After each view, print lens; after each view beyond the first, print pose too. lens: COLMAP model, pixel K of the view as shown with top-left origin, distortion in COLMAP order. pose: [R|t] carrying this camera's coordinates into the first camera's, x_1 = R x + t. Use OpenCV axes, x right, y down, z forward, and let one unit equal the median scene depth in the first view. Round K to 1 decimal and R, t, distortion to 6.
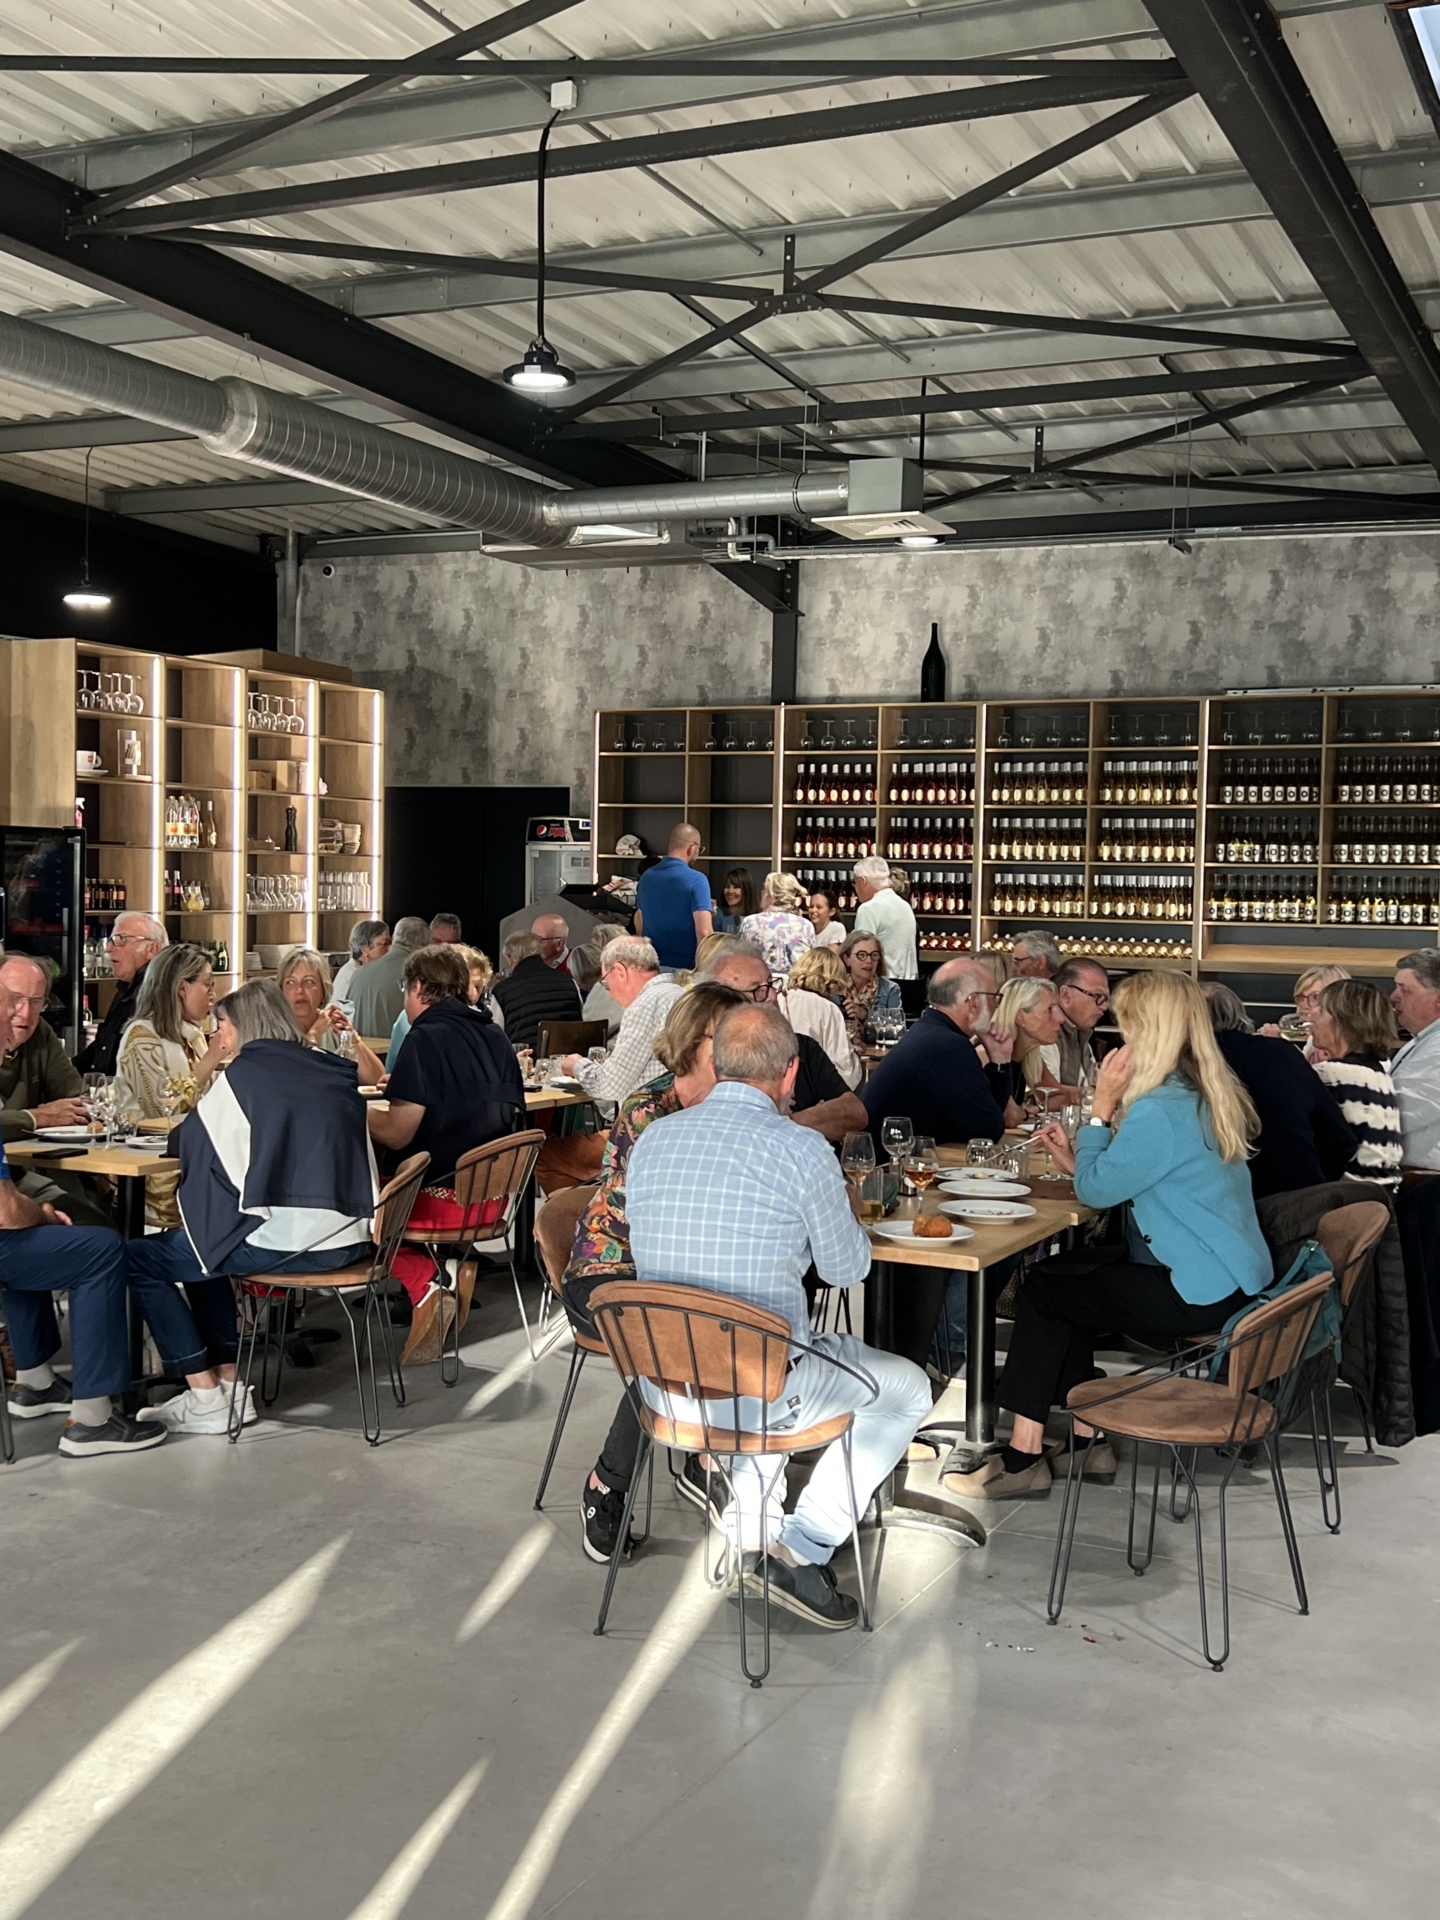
lens RADIAL K [[2207.9, 0, 716.5], [0, 2207.9, 954.0], [0, 0, 1]] dist [0.056043, 0.000000]
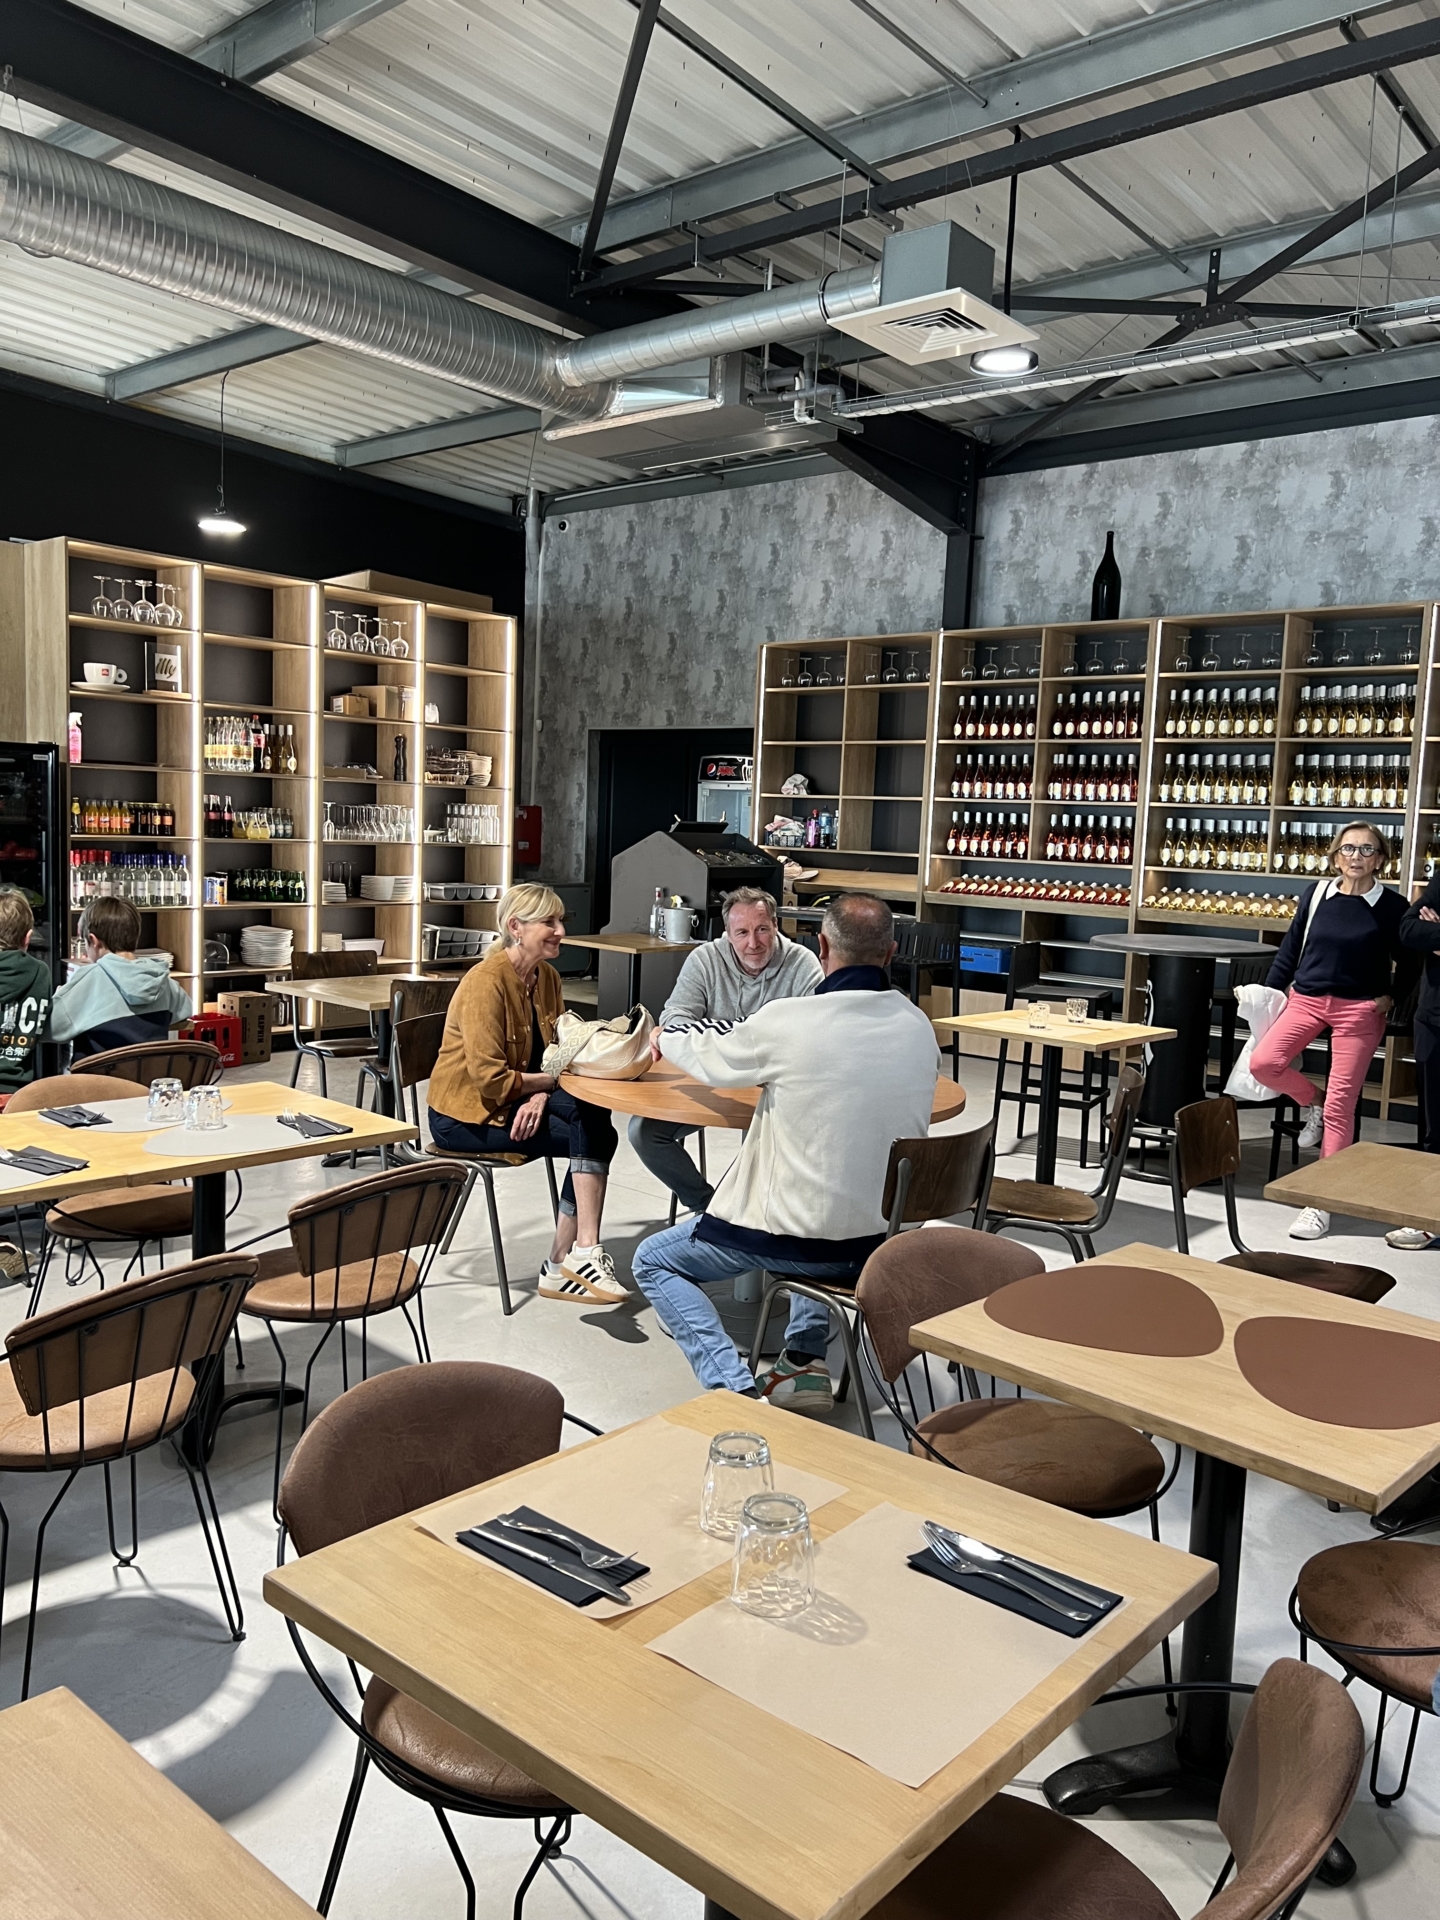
lens RADIAL K [[1484.0, 0, 729.4], [0, 1484.0, 972.7], [0, 0, 1]] dist [-0.011752, -0.002563]
pose [[0.963877, 0.045095, -0.262503, 0.116934], [-0.029889, 0.997651, 0.061635, -0.006527], [0.264665, -0.051563, 0.962961, 0.390303]]
